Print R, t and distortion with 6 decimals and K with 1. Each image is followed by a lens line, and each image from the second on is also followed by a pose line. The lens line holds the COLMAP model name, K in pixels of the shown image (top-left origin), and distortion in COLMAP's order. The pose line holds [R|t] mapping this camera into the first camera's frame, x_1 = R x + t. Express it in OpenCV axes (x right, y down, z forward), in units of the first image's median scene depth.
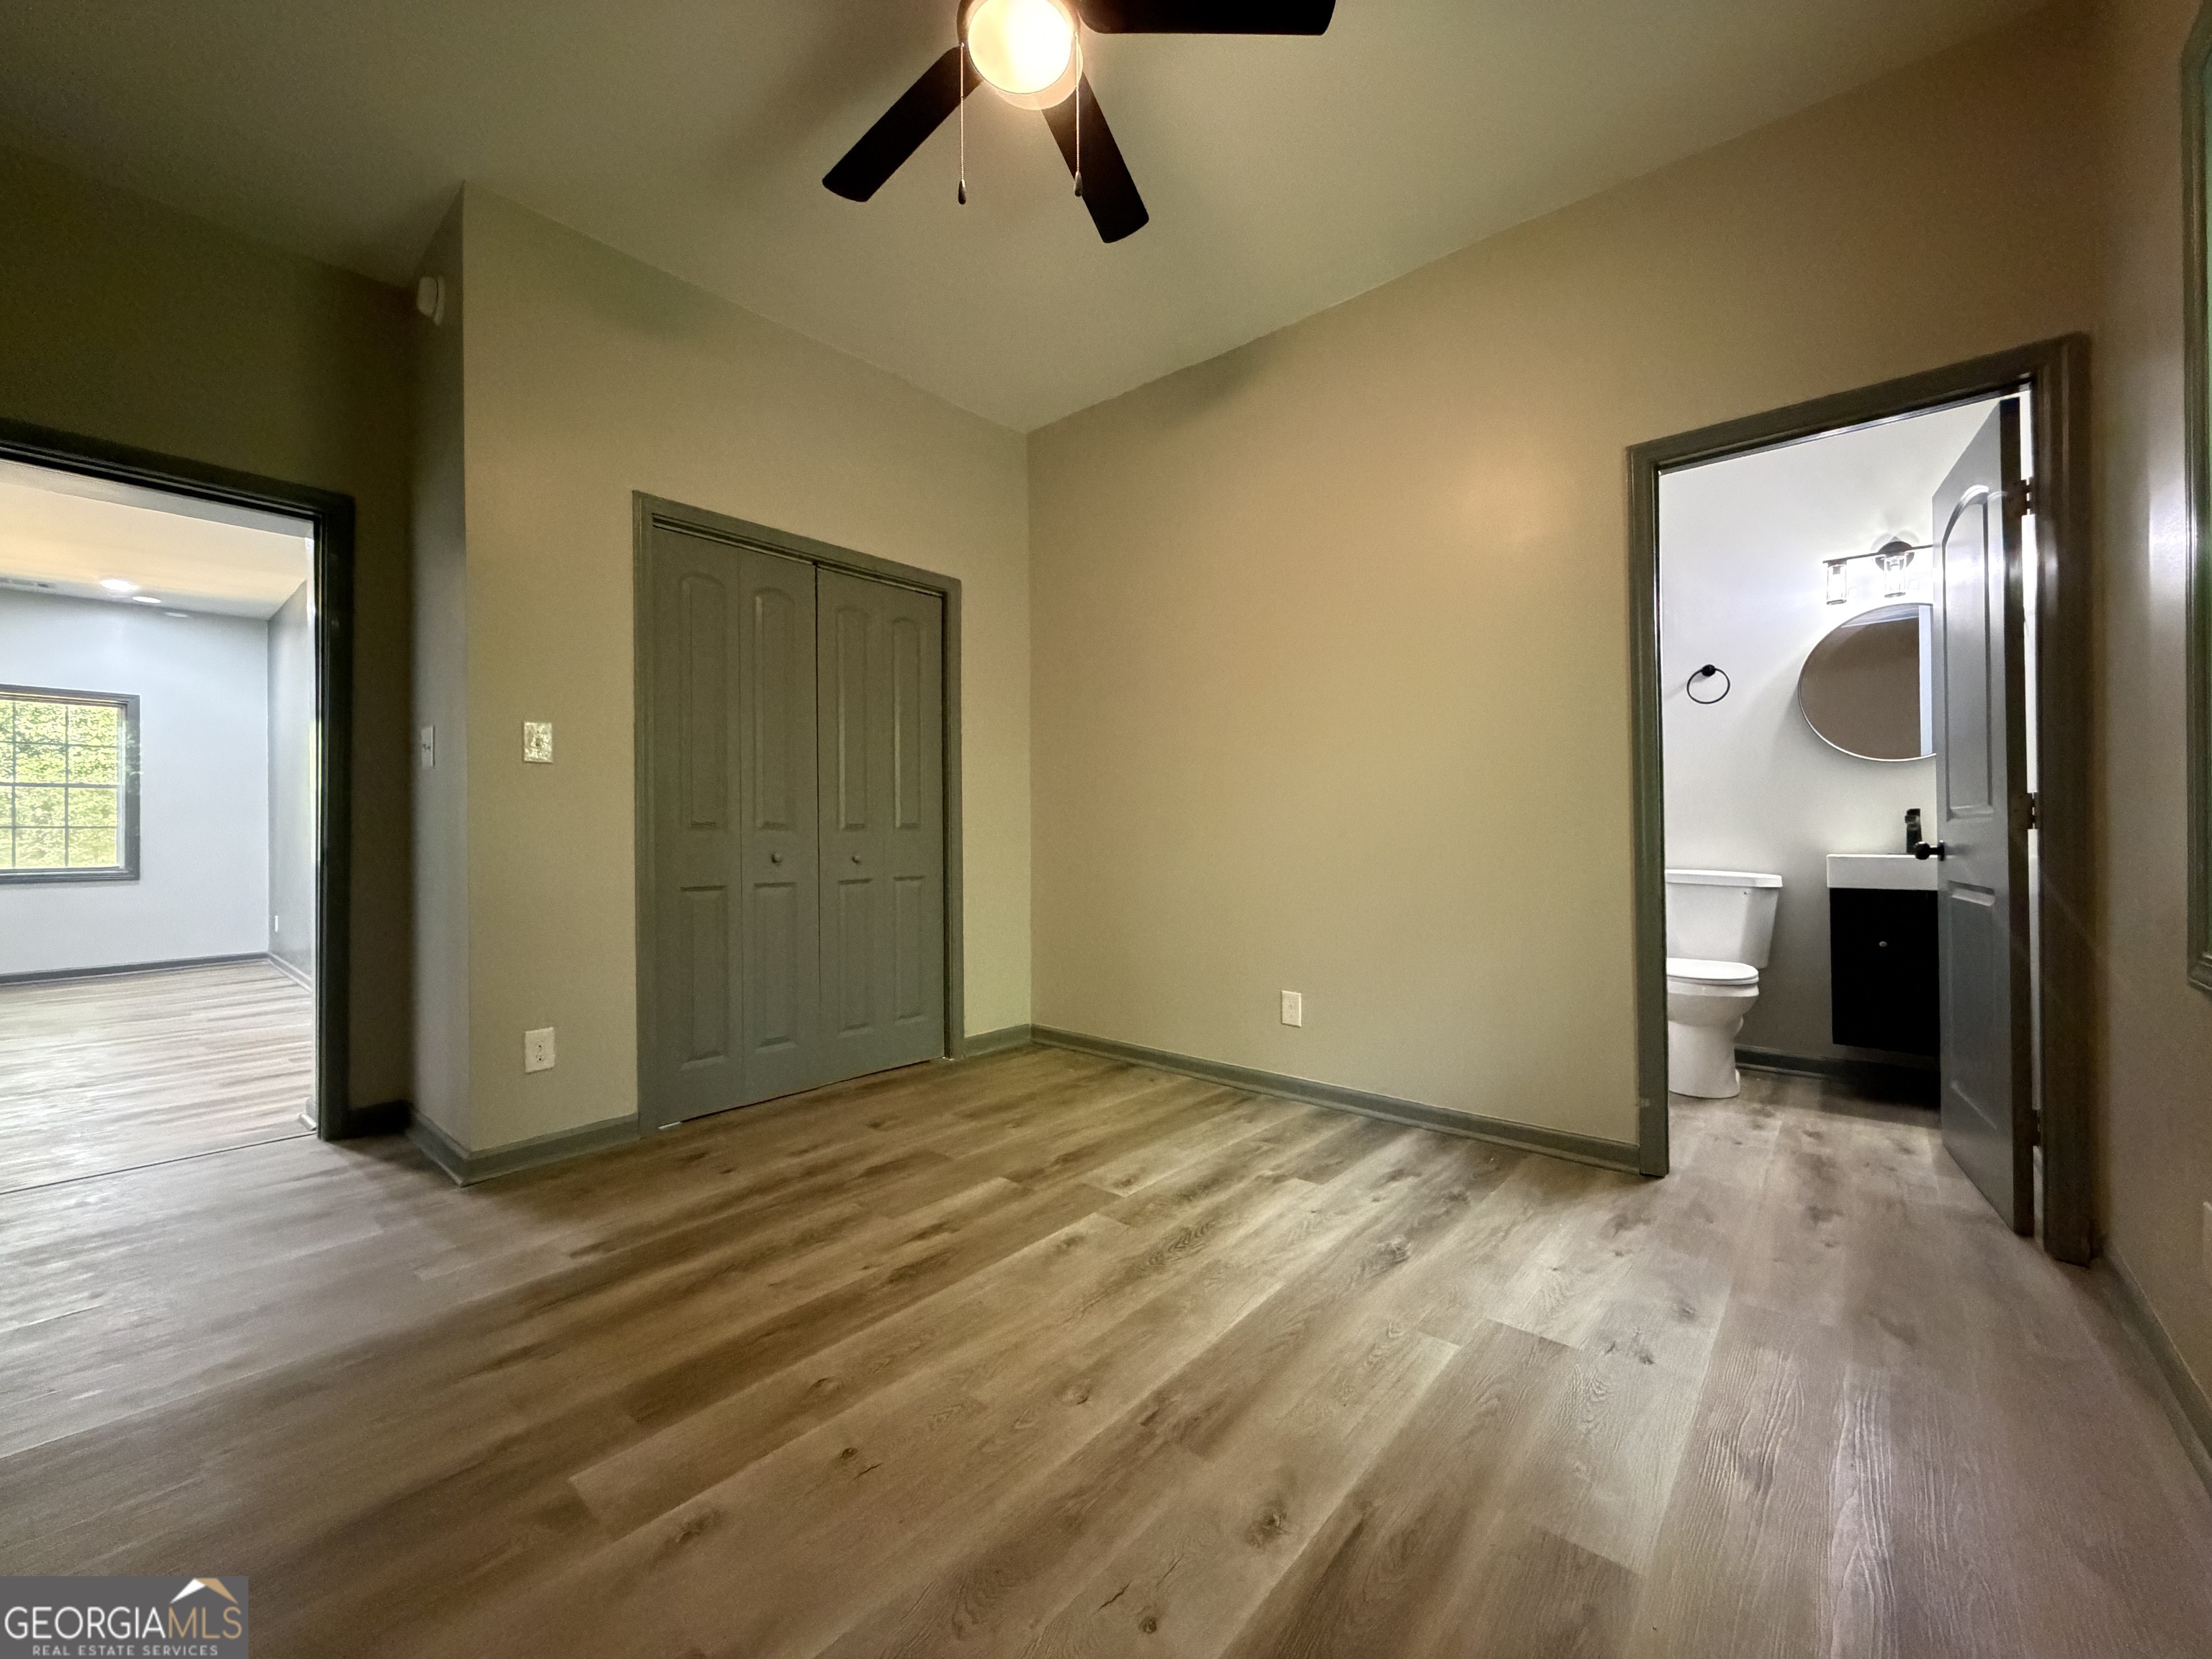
lens RADIAL K [[883.8, 0, 1101.6], [0, 883.8, 830.2], [0, 0, 1]] dist [-0.000900, 0.000149]
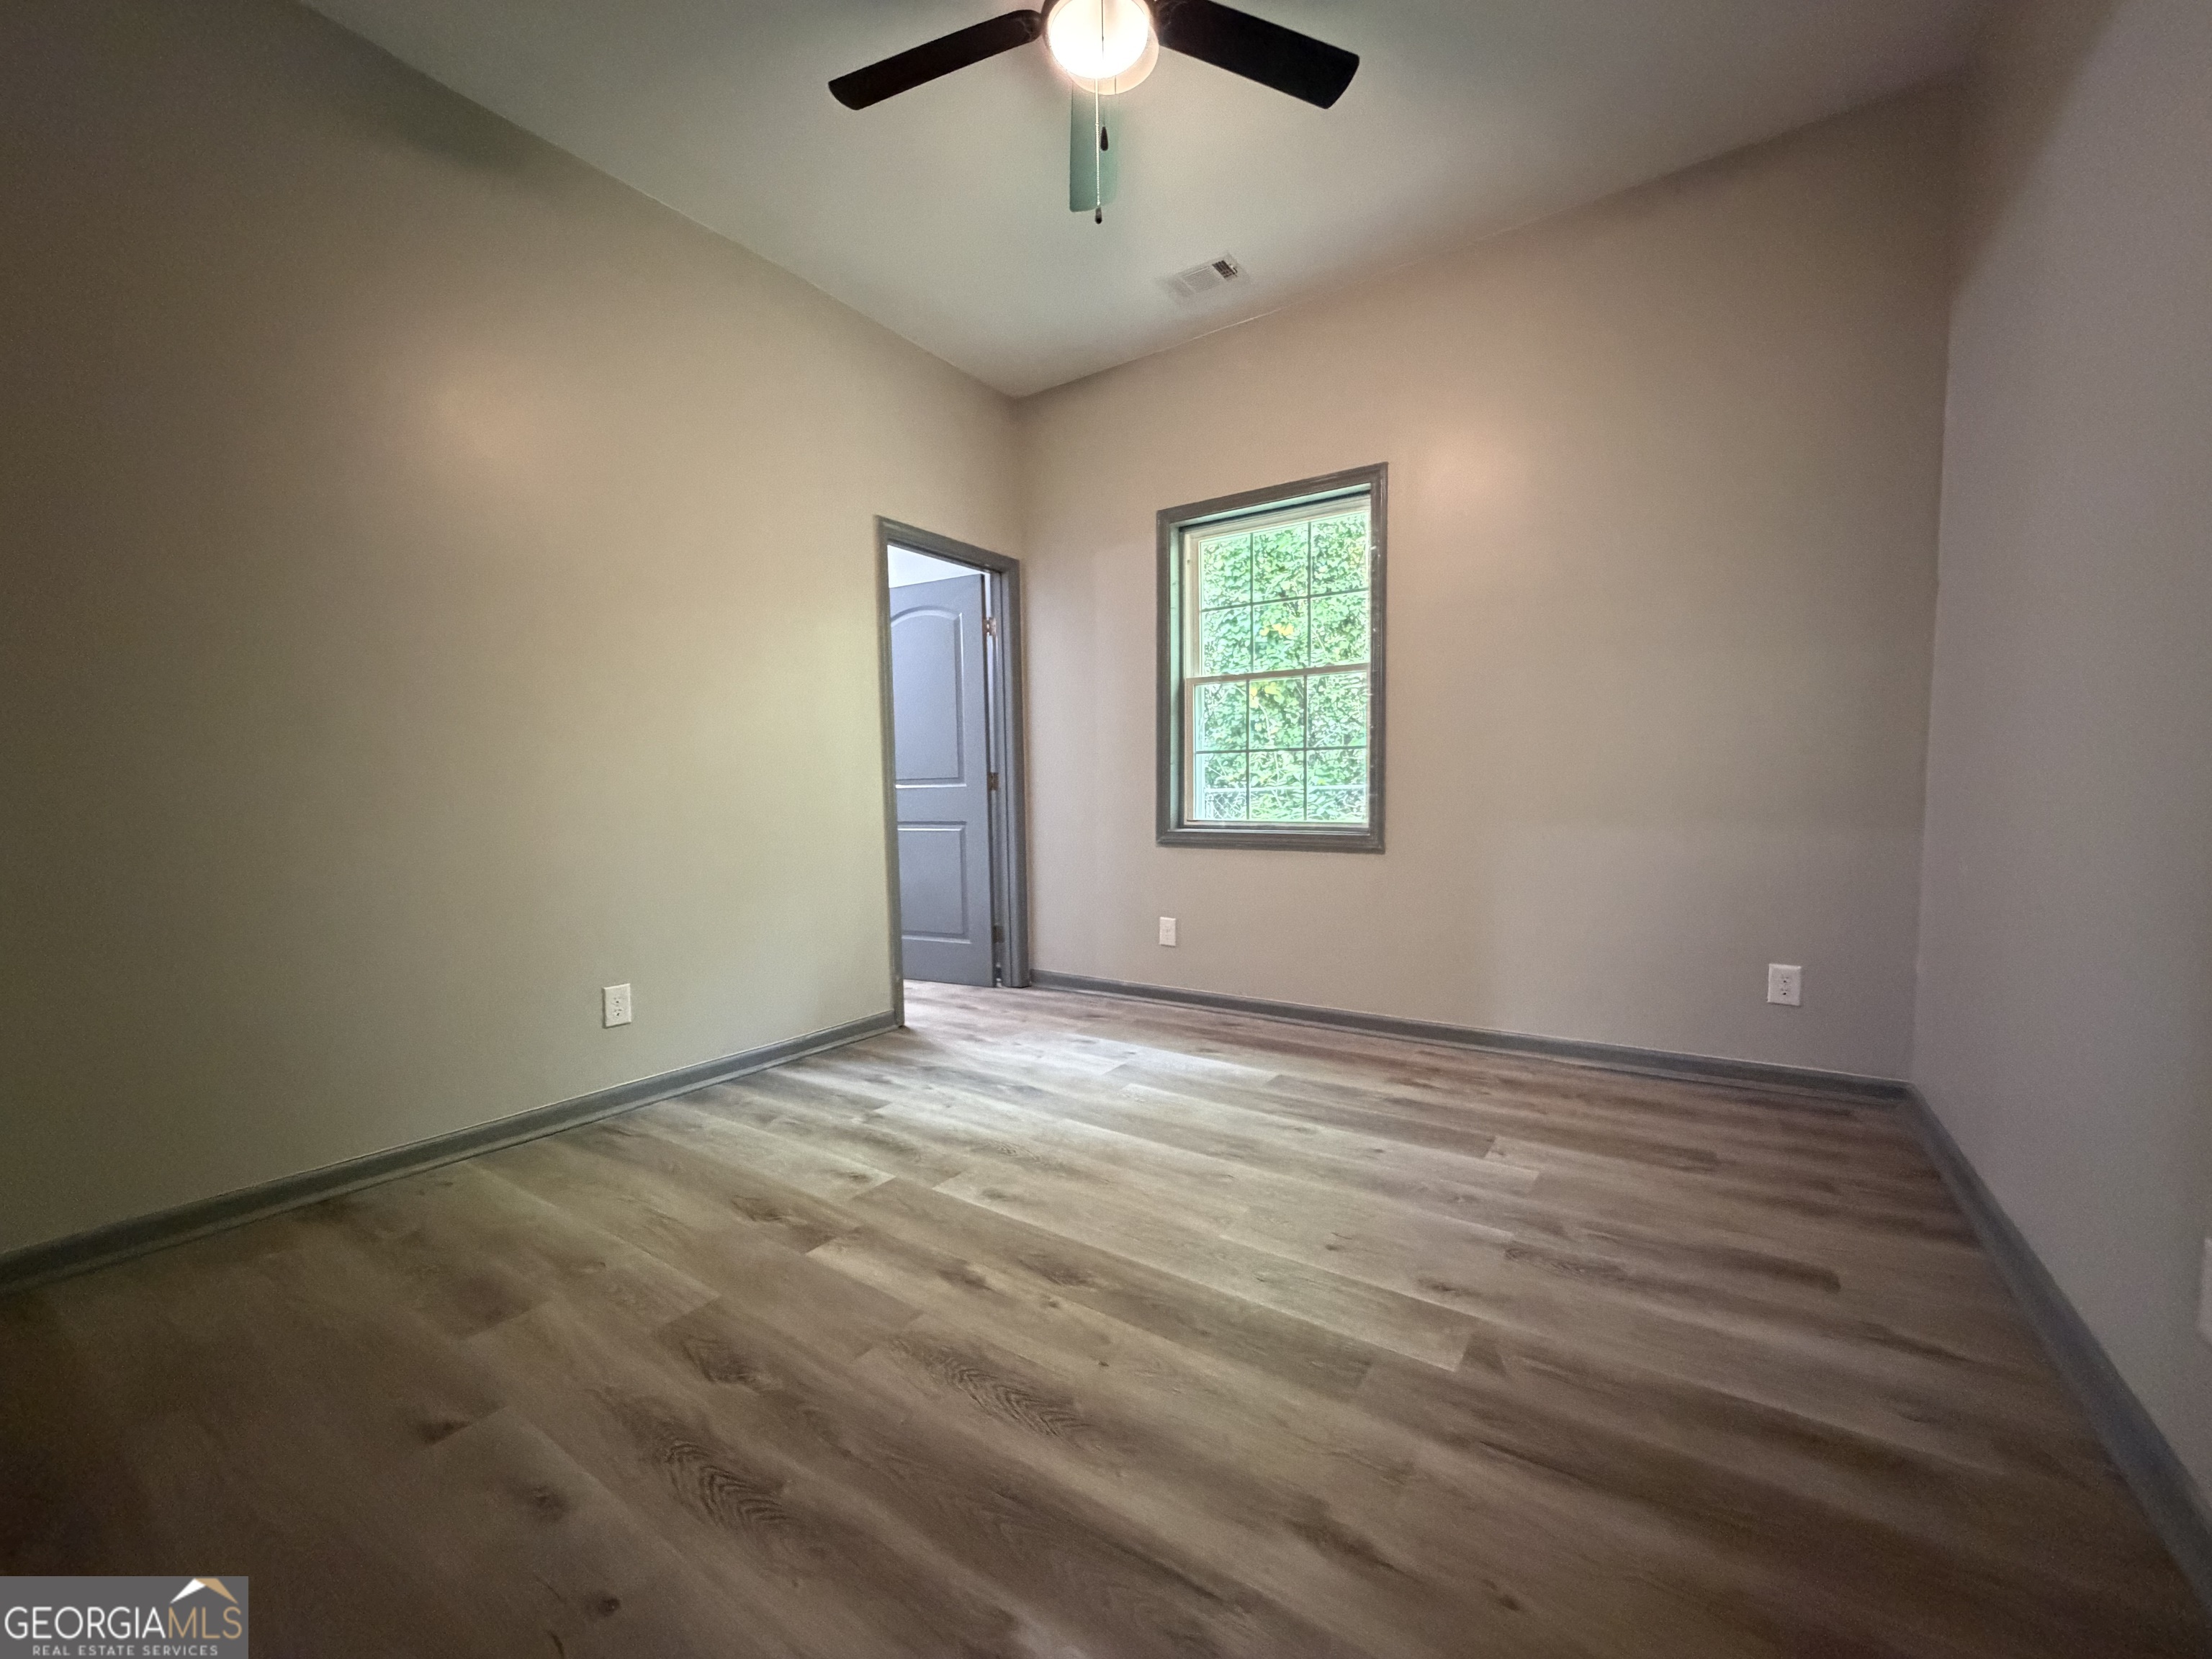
lens RADIAL K [[883.8, 0, 1101.6], [0, 883.8, 830.2], [0, 0, 1]] dist [-0.000900, 0.000149]
pose [[-0.103380, -0.041438, 0.993778, -0.959223], [0.013883, 0.998974, 0.043099, 0.007762], [-0.994545, 0.018252, -0.102698, 0.909474]]
